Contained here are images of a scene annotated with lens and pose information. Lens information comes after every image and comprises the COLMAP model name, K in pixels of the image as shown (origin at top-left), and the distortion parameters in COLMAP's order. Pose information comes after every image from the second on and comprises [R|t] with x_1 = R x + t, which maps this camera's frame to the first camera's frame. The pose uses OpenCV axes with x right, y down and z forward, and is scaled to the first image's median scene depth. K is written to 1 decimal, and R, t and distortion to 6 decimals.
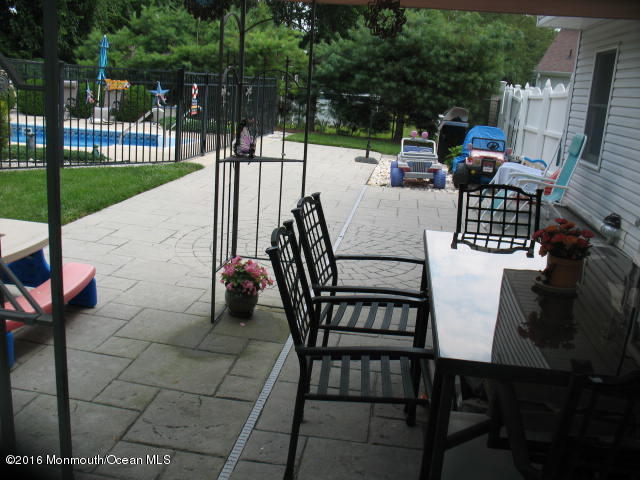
lens RADIAL K [[660.1, 0, 320.0], [0, 660.1, 240.0], [0, 0, 1]] dist [-0.187211, 0.194827]
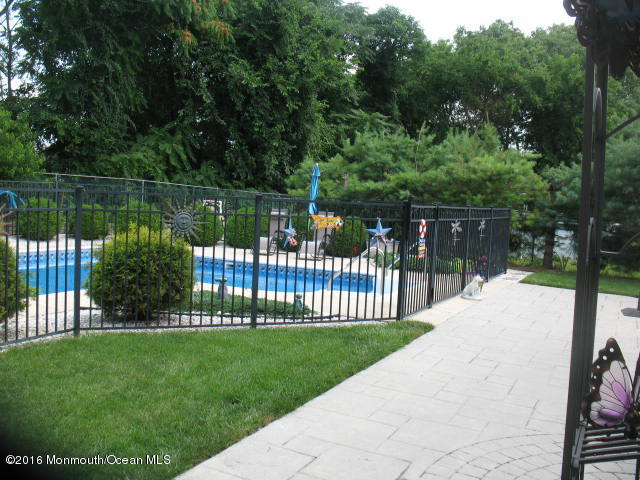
lens RADIAL K [[660.1, 0, 320.0], [0, 660.1, 240.0], [0, 0, 1]] dist [-0.187211, 0.194827]
pose [[0.951699, -0.007918, -0.306931, -0.038750], [-0.050205, 0.982199, -0.181010, -0.037517], [0.302900, 0.187677, 0.934360, 0.127216]]
